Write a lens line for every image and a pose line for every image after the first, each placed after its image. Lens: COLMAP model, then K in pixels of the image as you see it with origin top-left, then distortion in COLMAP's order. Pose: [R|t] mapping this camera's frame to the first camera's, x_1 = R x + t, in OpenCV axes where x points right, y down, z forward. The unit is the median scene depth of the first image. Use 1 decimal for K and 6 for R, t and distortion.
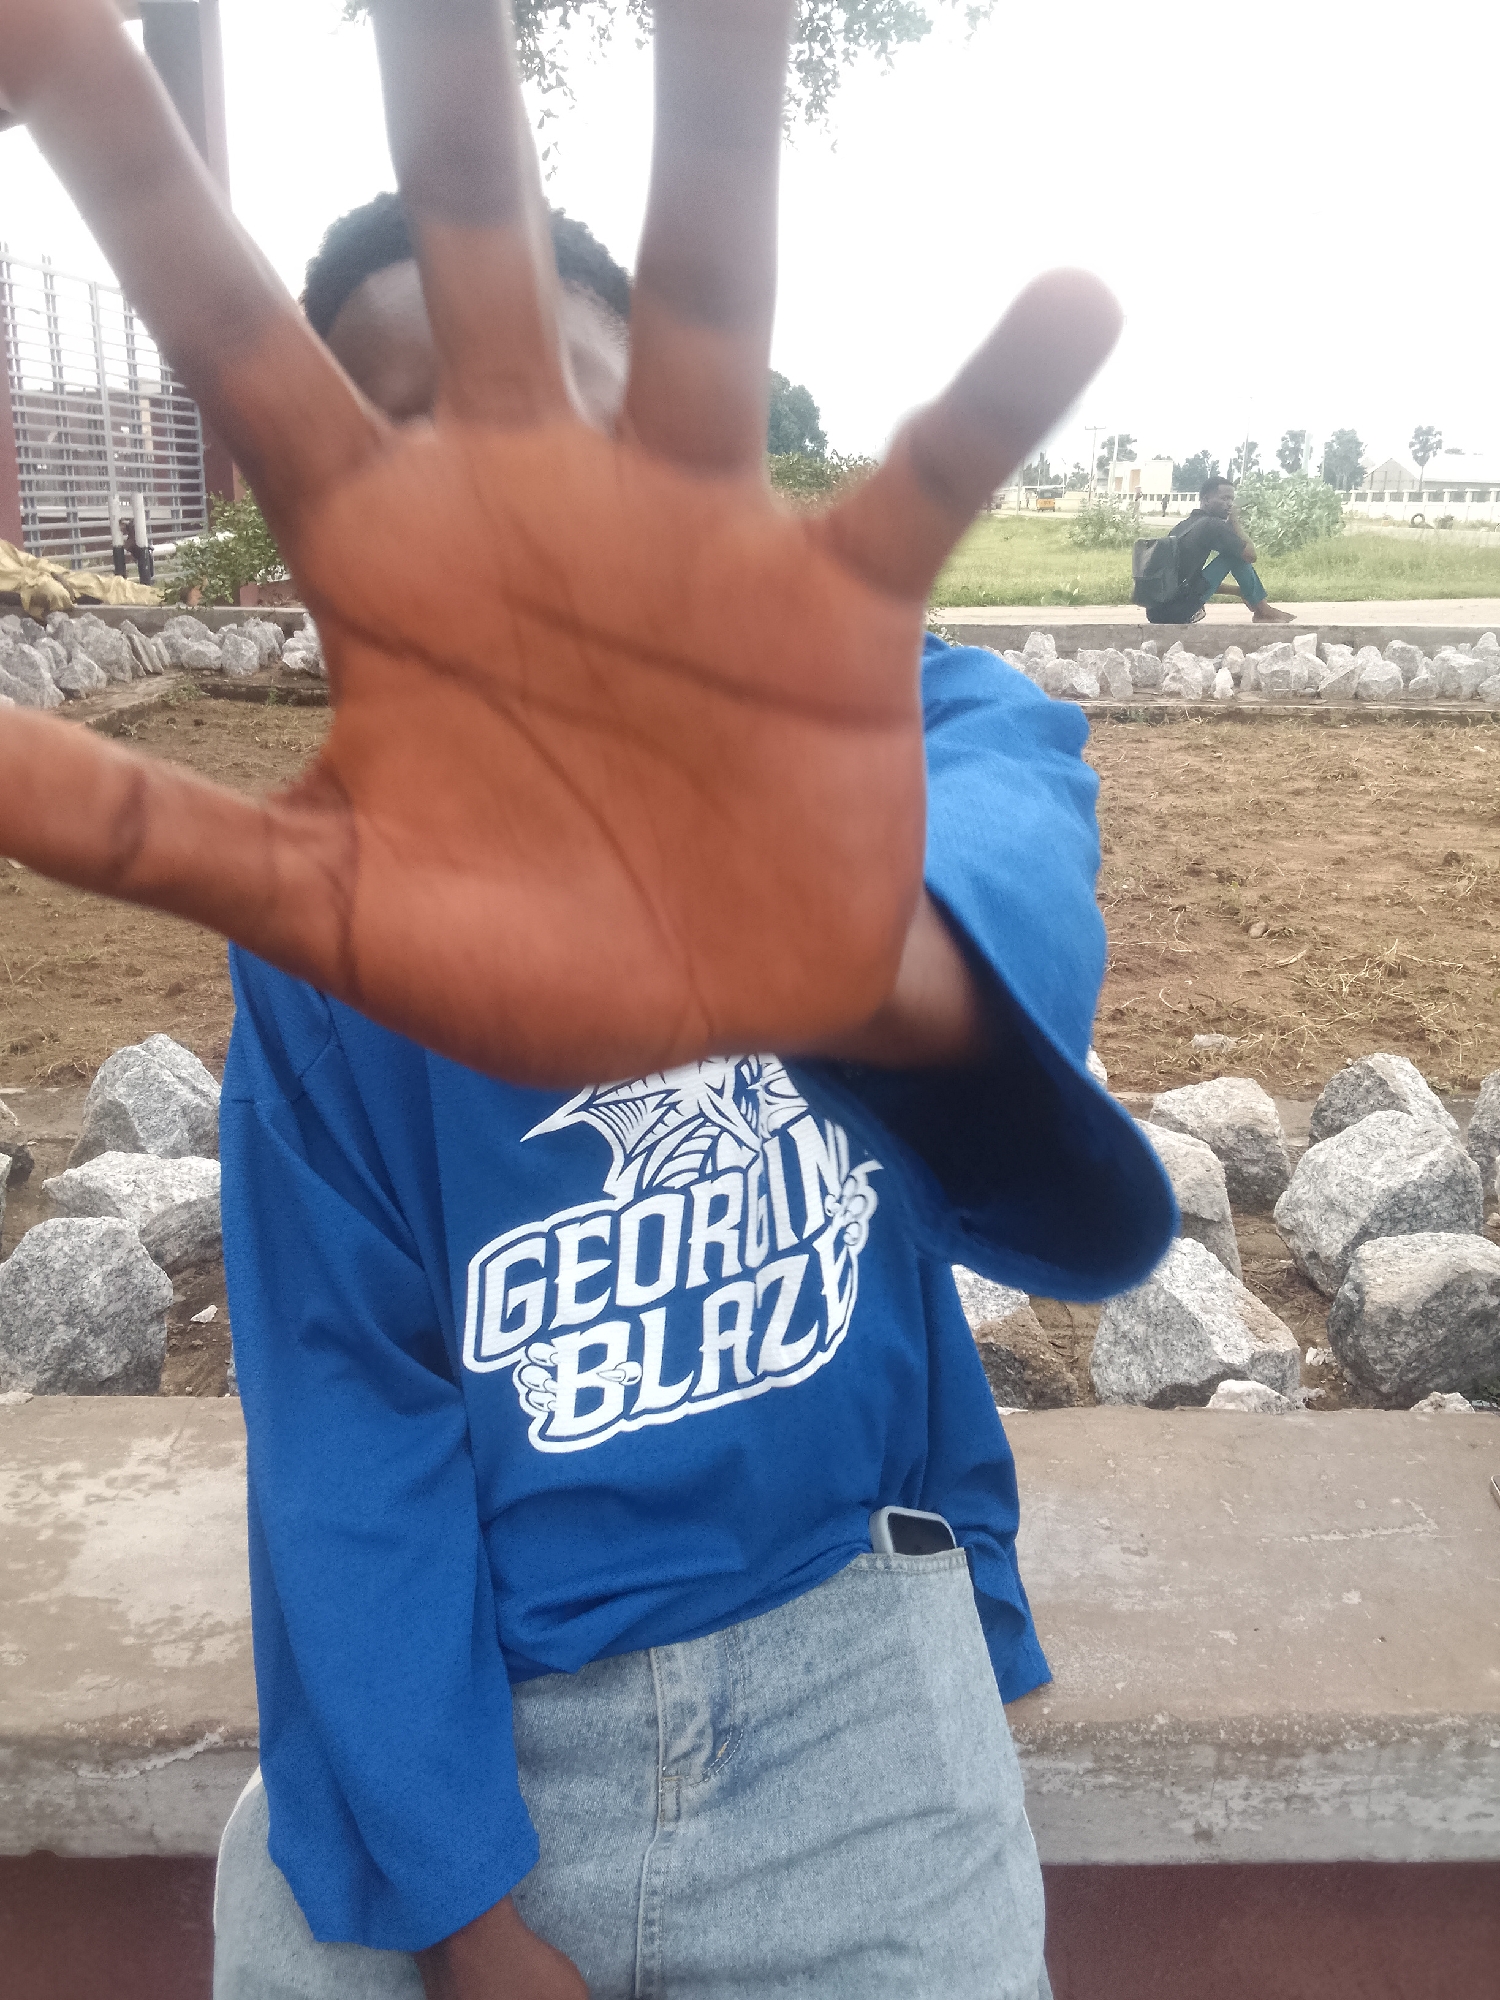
lens RADIAL K [[1598.7, 0, 750.0], [0, 1598.7, 1000.0], [0, 0, 1]] dist [0.053740, -0.093886]
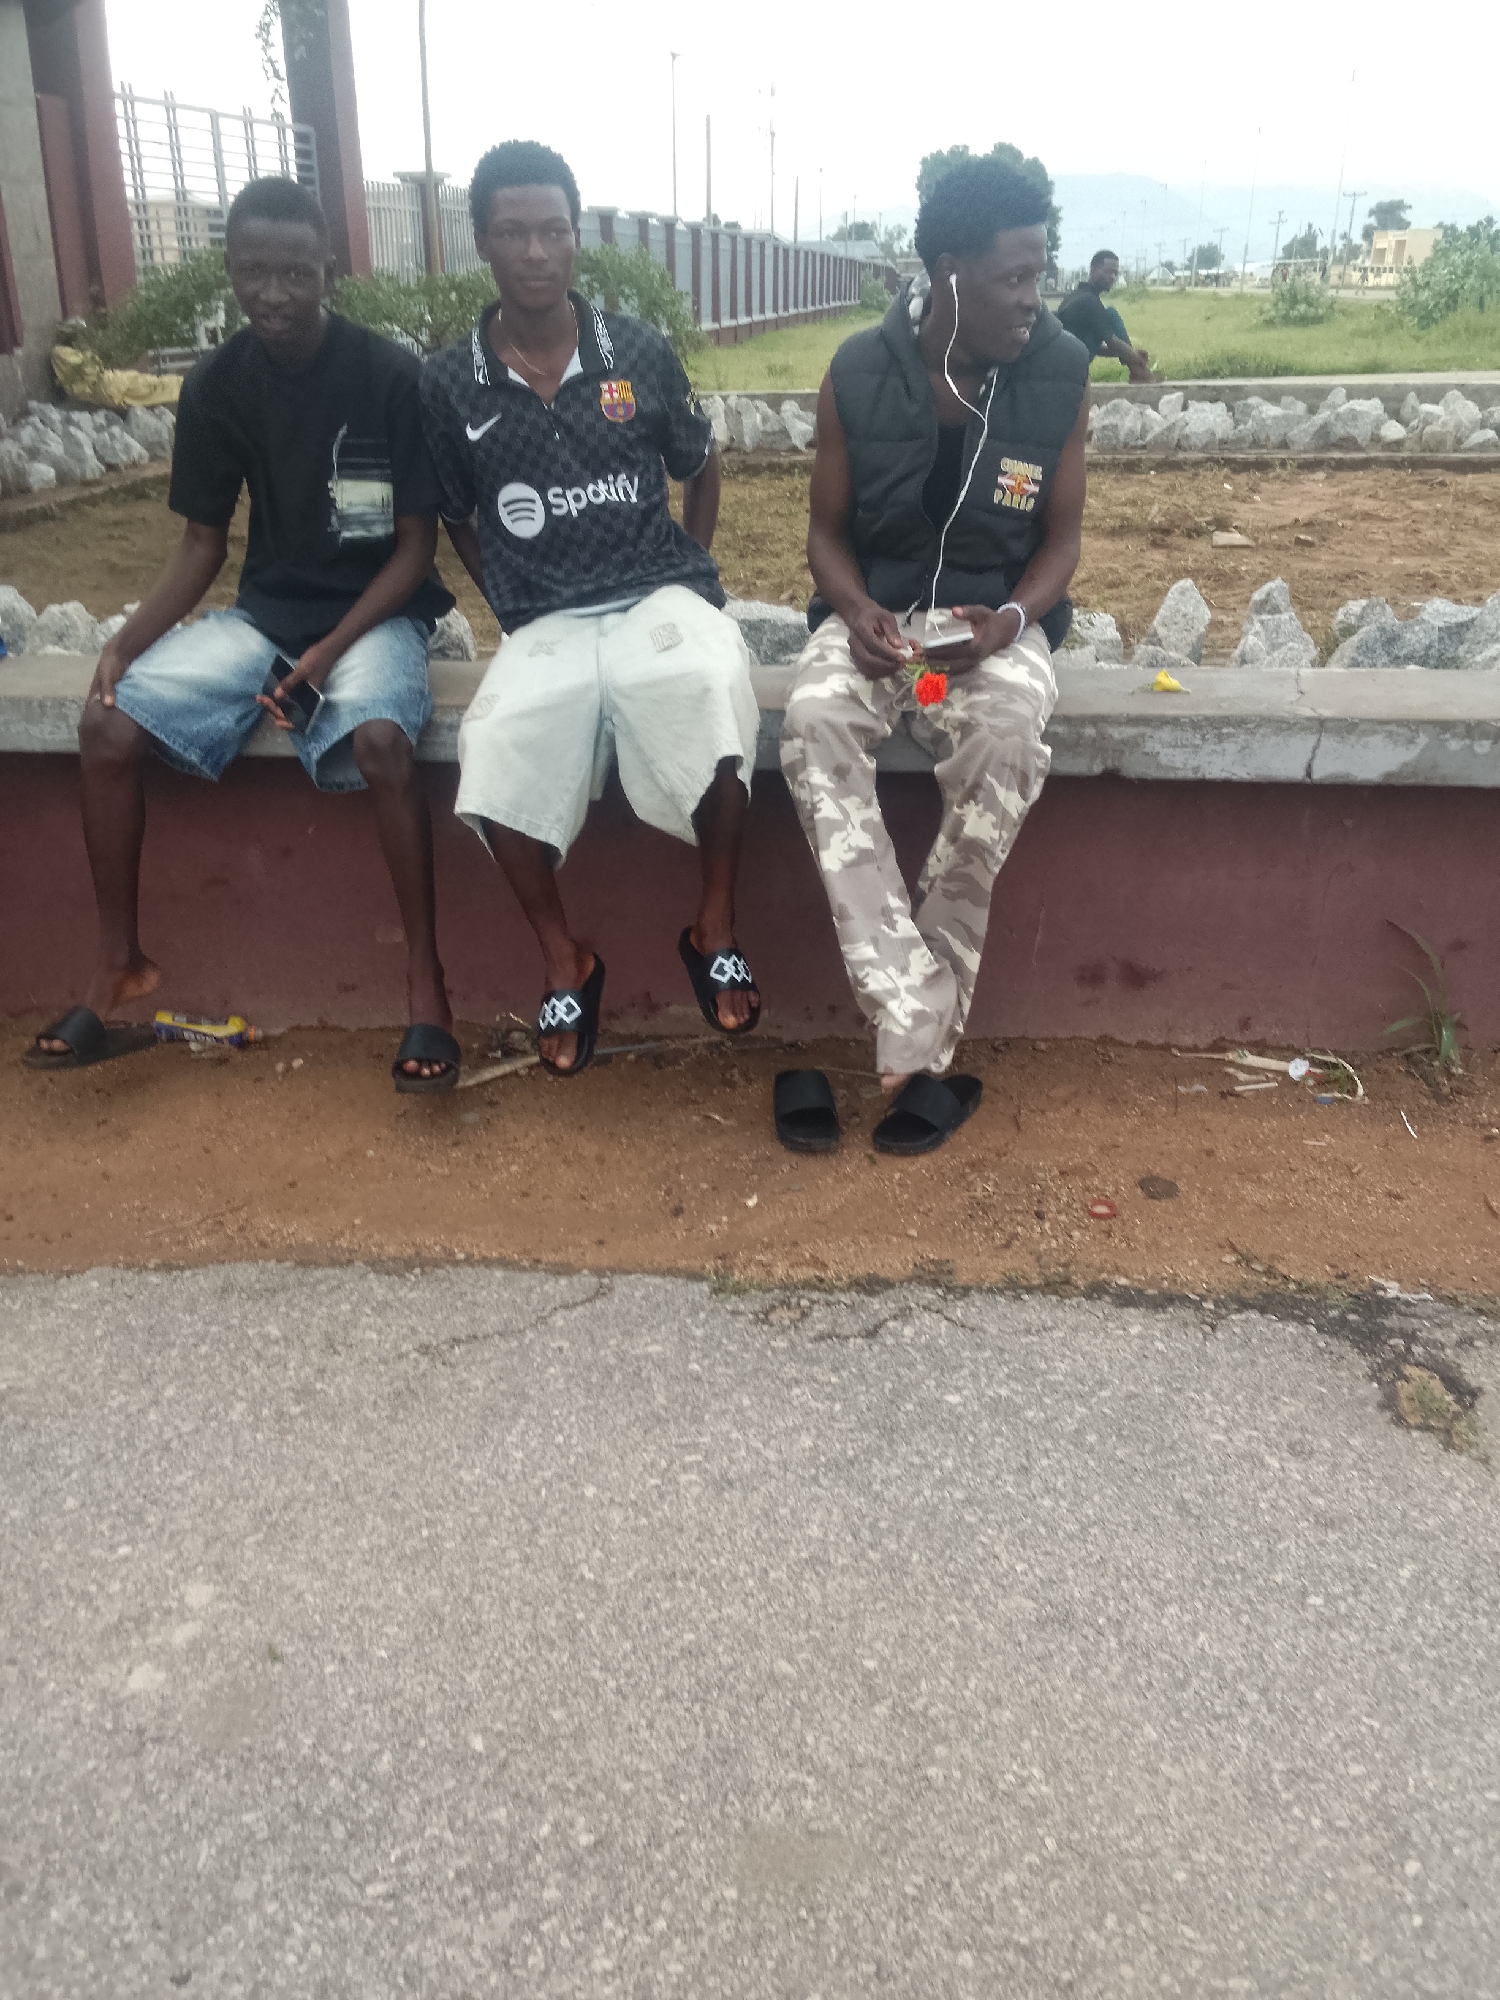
lens RADIAL K [[1739.3, 0, 750.0], [0, 1739.3, 1000.0], [0, 0, 1]] dist [0.039331, -0.136271]
pose [[0.984761, 0.033812, -0.170594, 0.342754], [-0.019407, 0.996157, 0.085413, 0.105647], [0.172826, -0.080800, 0.981632, -0.293108]]
